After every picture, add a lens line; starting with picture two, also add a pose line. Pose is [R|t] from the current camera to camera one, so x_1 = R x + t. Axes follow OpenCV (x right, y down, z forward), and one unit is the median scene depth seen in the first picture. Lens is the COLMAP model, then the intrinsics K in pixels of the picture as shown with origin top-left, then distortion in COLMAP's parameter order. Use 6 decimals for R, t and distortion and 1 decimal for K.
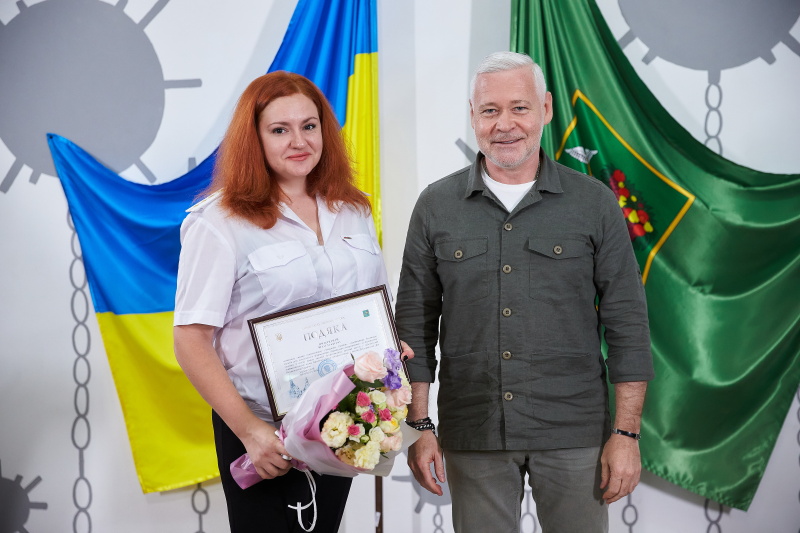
lens RADIAL K [[1268.1, 0, 399.4], [0, 1268.1, 263.9], [0, 0, 1]] dist [0.167522, 0.018852]
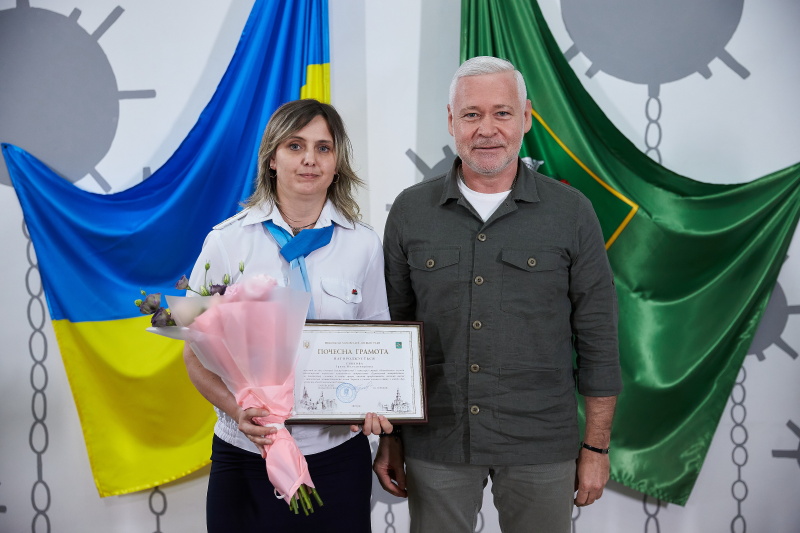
lens RADIAL K [[1010.7, 0, 398.6], [0, 1010.7, 267.3], [0, 0, 1]] dist [0.086075, 0.032503]
pose [[0.998521, -0.004157, 0.054201, -0.006580], [0.003618, 0.999943, 0.010030, -0.011383], [-0.054240, -0.009819, 0.998480, 0.183999]]
